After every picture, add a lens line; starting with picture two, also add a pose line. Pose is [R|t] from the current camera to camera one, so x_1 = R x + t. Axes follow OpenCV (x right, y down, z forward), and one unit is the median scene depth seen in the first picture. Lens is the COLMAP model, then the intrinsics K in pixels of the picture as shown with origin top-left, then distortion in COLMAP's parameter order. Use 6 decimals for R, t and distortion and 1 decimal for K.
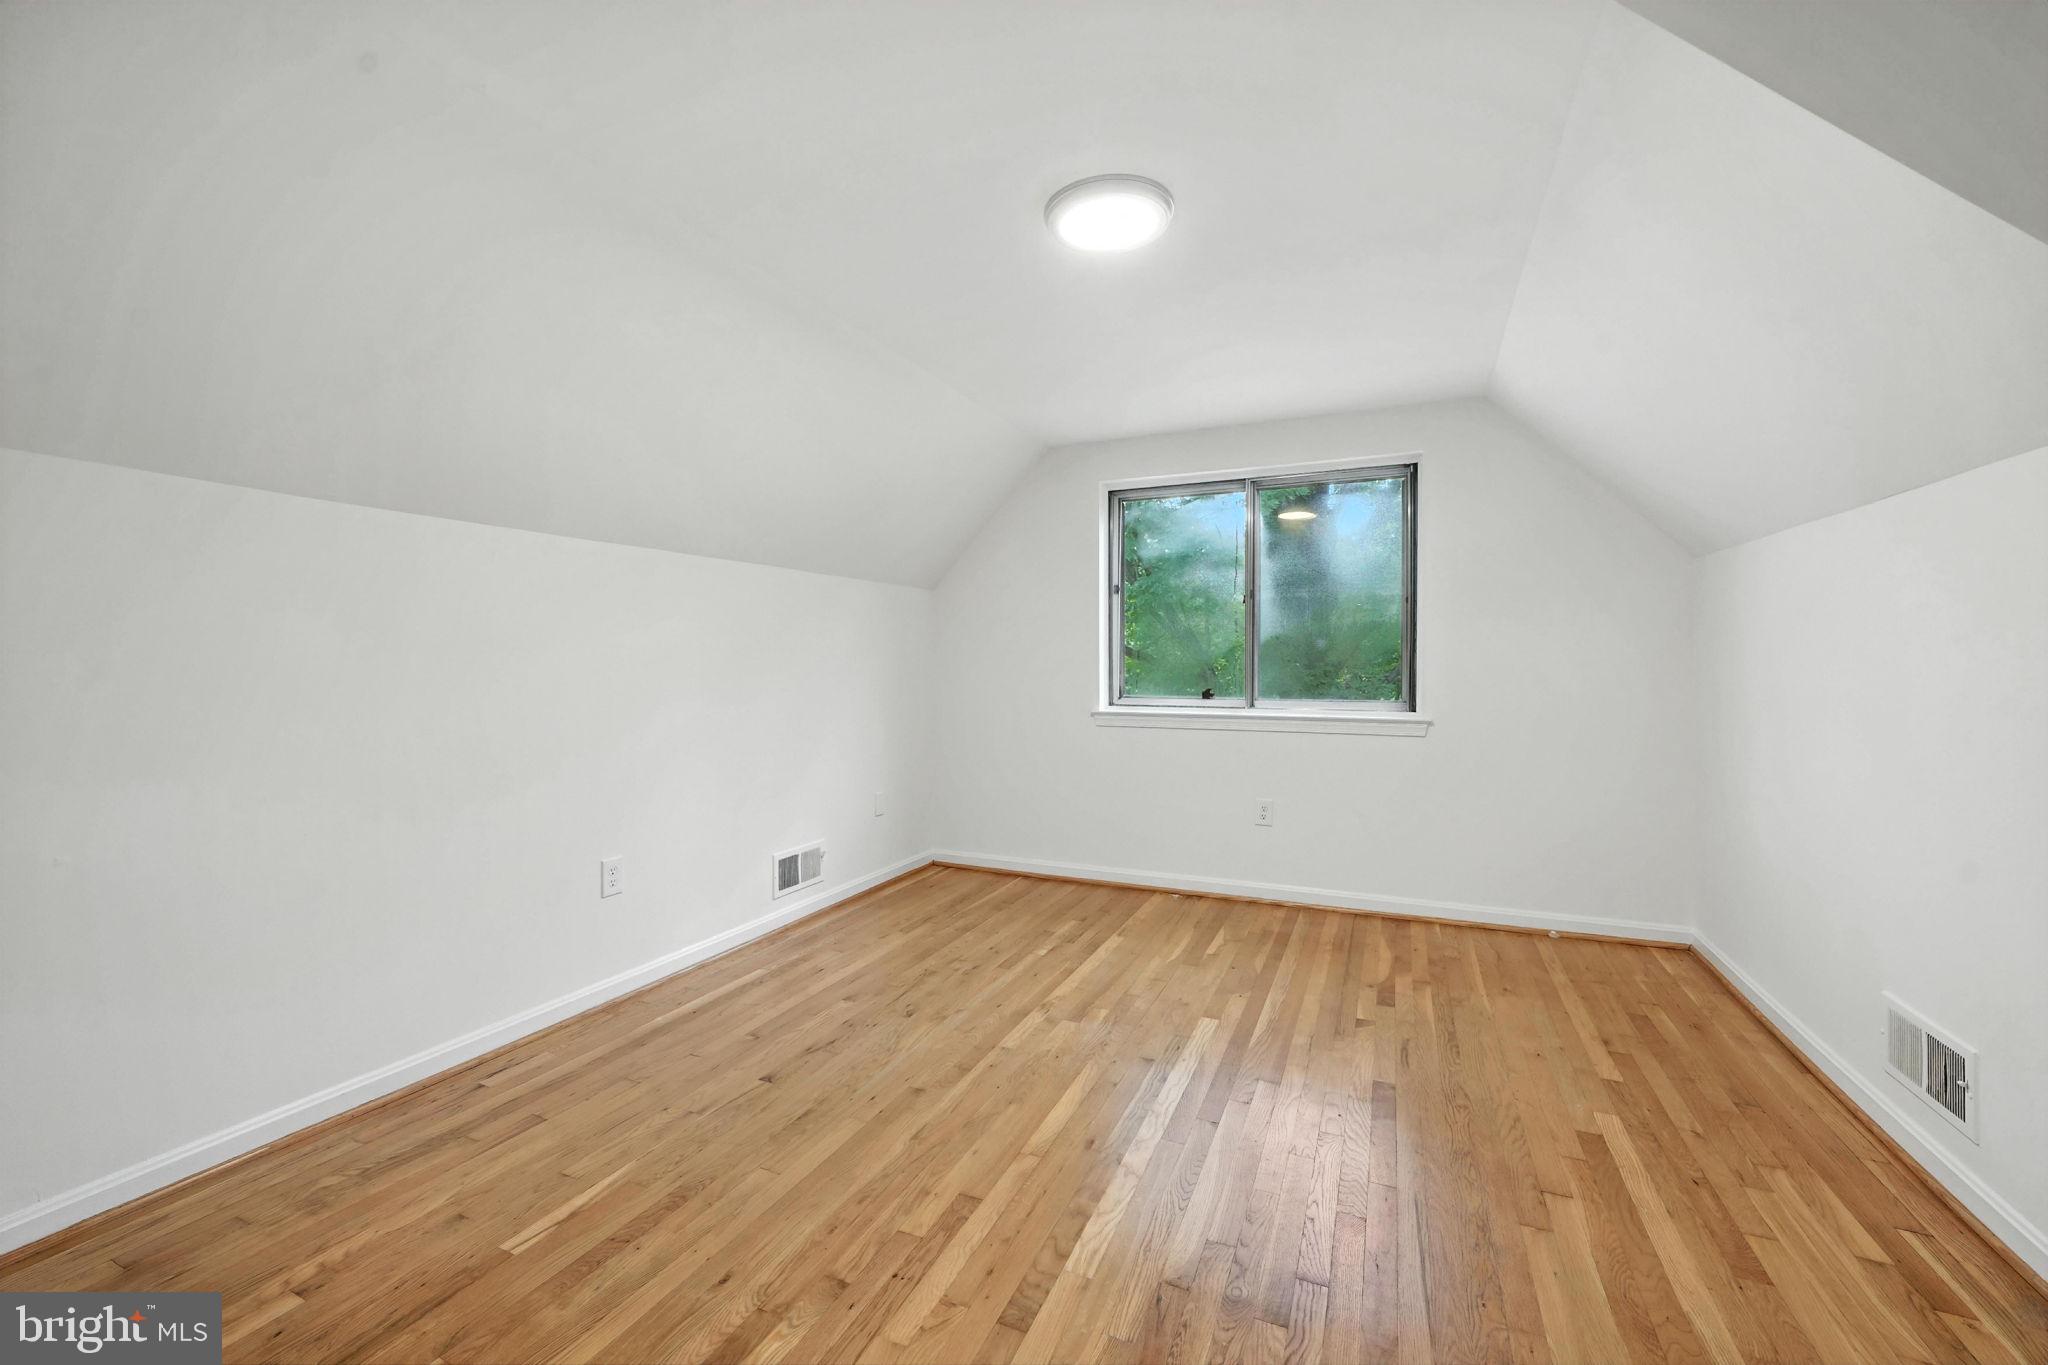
lens RADIAL K [[852.6, 0, 1027.4], [0, 852.6, 673.4], [0, 0, 1]] dist [0.000274, 0.000057]
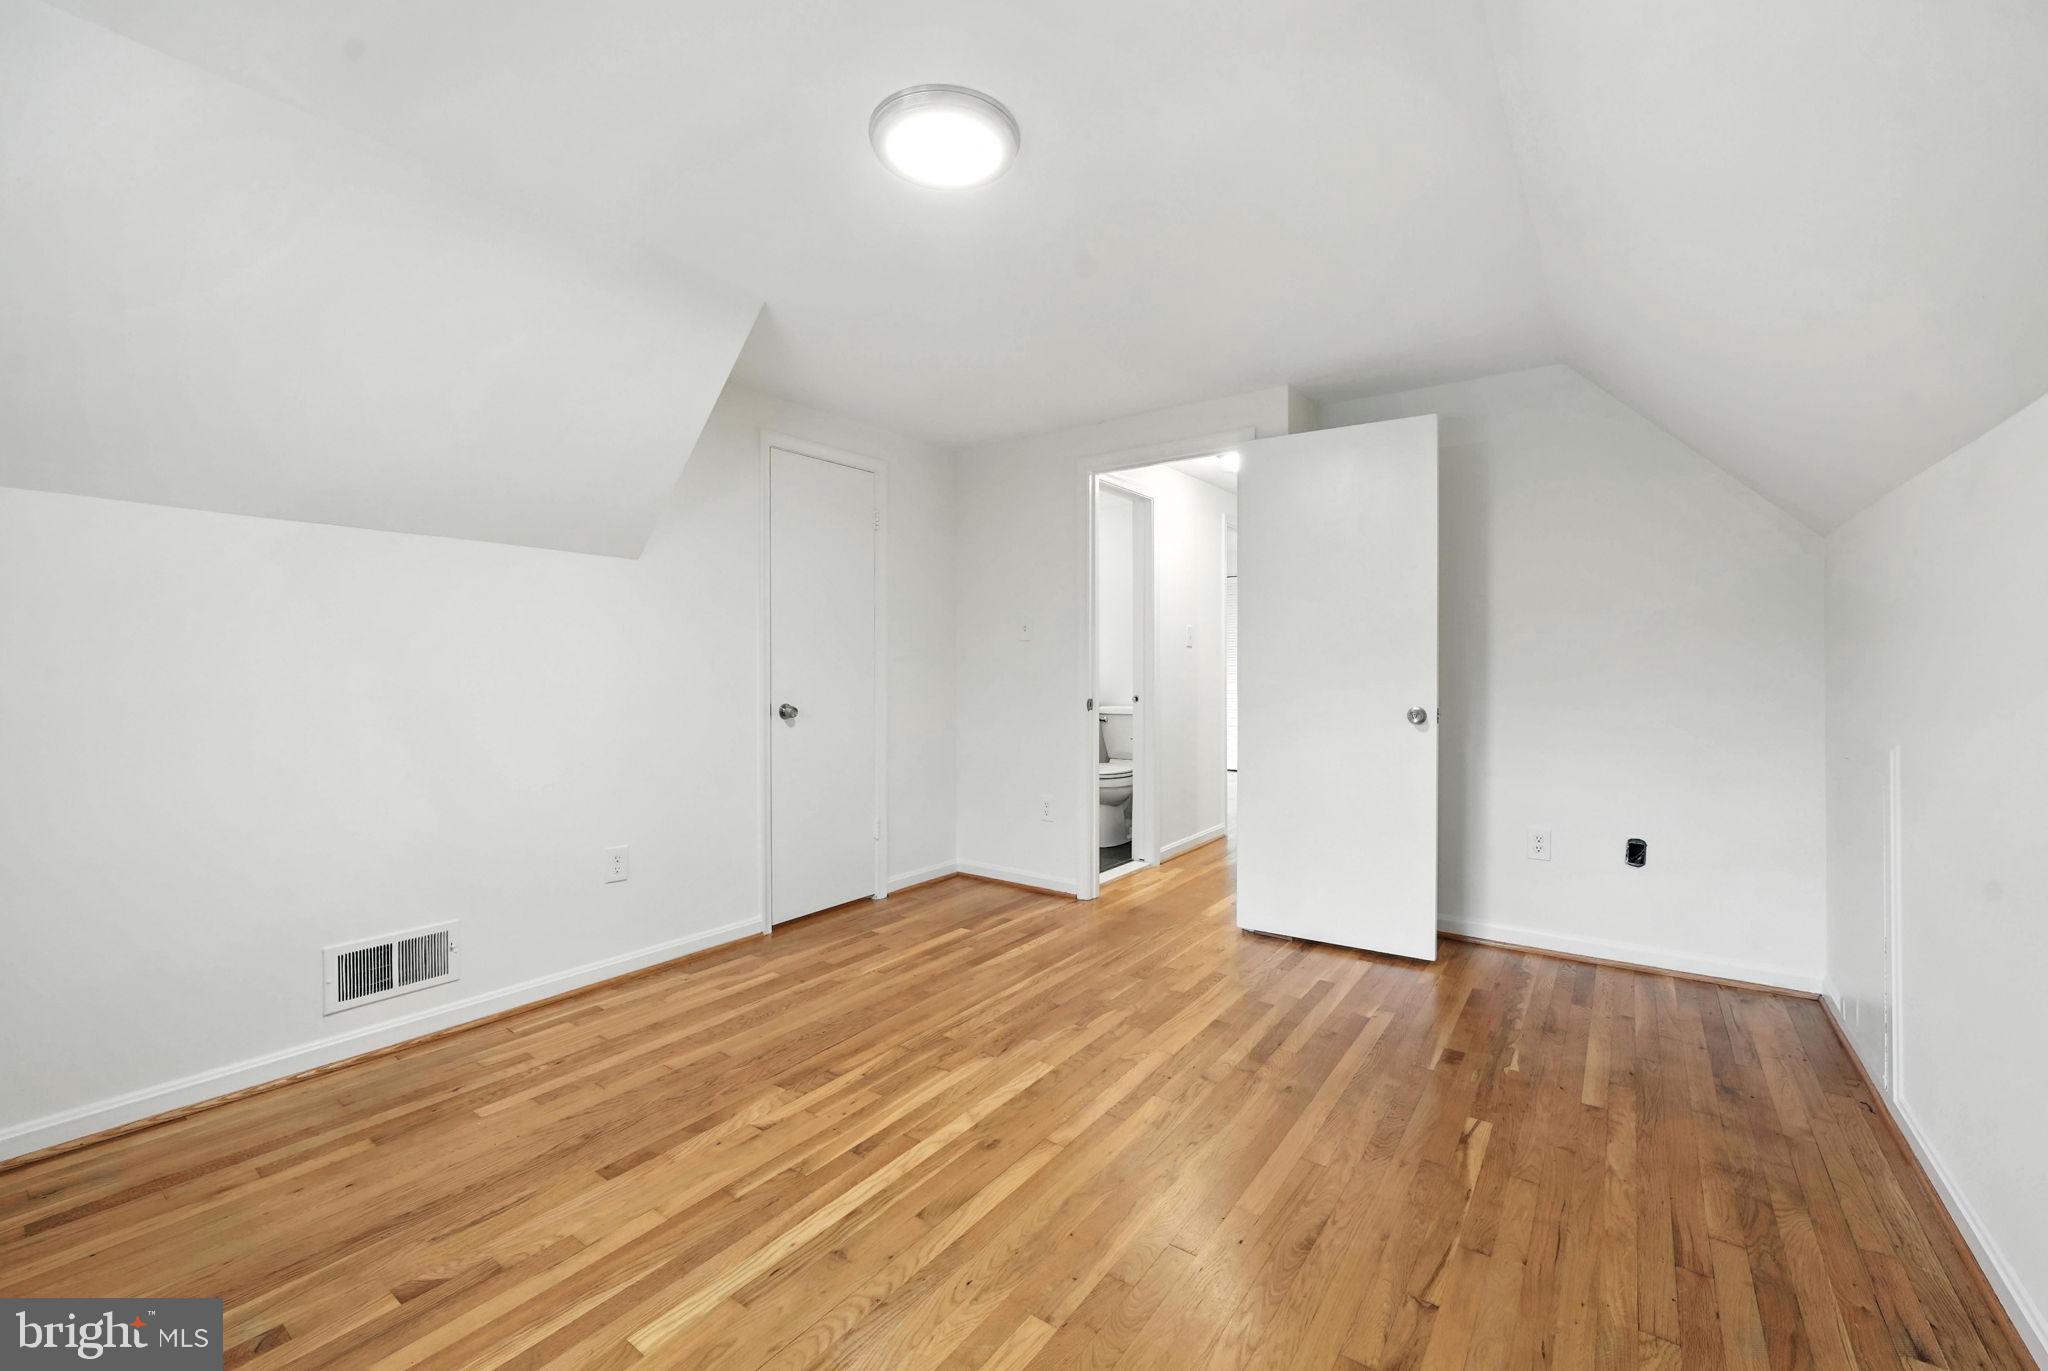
lens RADIAL K [[852.6, 0, 1027.4], [0, 852.6, 676.4], [0, 0, 1]] dist [0.000274, 0.000057]
pose [[-0.980282, 0.002525, 0.197589, -0.175264], [0.005343, 0.999891, 0.013731, -0.007142], [-0.197533, 0.014515, -0.980189, 2.101005]]
